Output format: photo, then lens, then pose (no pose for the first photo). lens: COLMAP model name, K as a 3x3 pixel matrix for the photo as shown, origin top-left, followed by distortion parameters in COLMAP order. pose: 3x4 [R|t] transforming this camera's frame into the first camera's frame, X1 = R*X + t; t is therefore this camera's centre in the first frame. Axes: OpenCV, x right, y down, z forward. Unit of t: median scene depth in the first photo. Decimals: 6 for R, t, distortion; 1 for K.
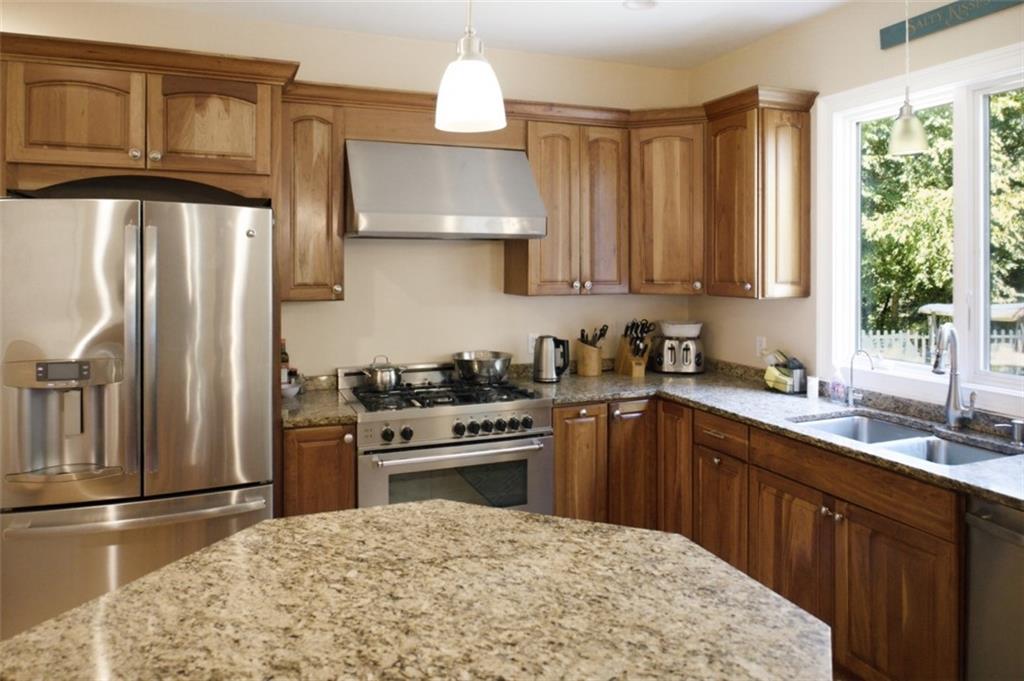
lens RADIAL K [[702.7, 0, 513.6], [0, 702.7, 259.1], [0, 0, 1]] dist [-0.025423, 0.021625]
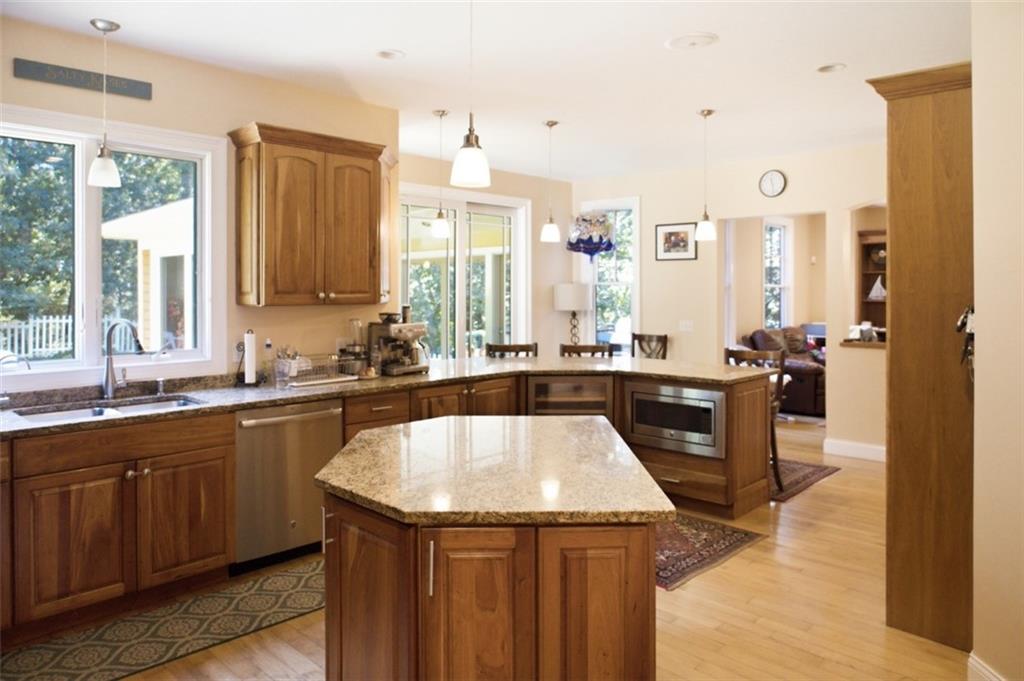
lens RADIAL K [[702.7, 0, 515.9], [0, 702.7, 296.4], [0, 0, 1]] dist [-0.025423, 0.021625]
pose [[-0.427015, -0.003195, 0.904239, -0.706000], [-0.004790, 0.999988, 0.001272, 0.034822], [-0.904232, -0.003788, -0.427025, 0.688535]]
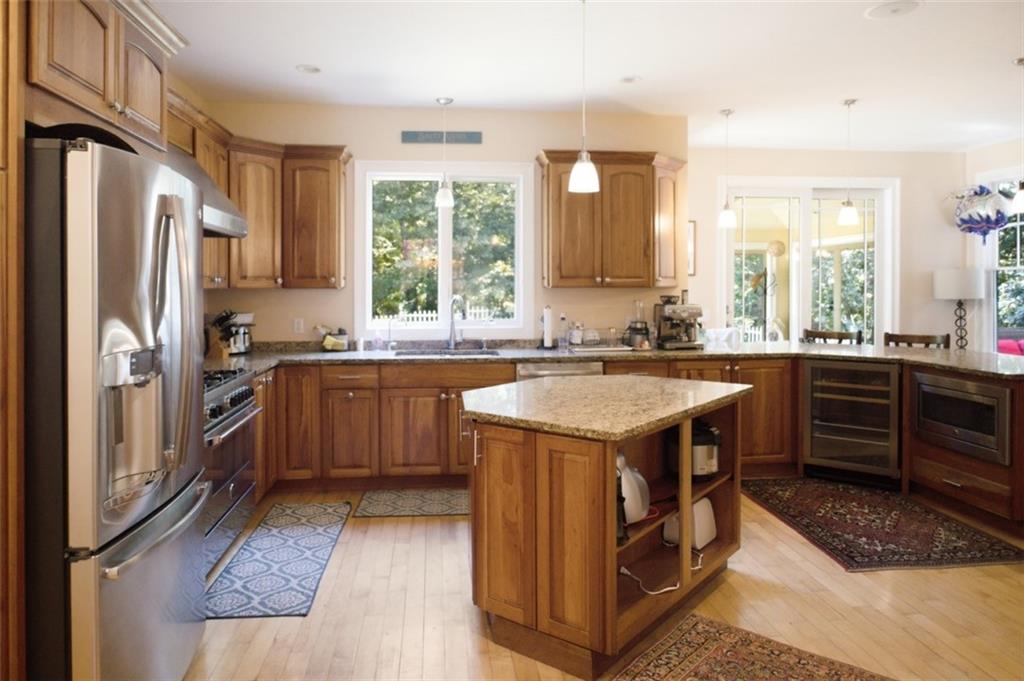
lens RADIAL K [[702.7, 0, 501.8], [0, 702.7, 294.1], [0, 0, 1]] dist [-0.025423, 0.021625]
pose [[0.260086, -0.009009, 0.965543, -0.984461], [-0.004004, 0.999938, 0.010408, 0.052087], [-0.965577, -0.006573, 0.260034, 0.278411]]
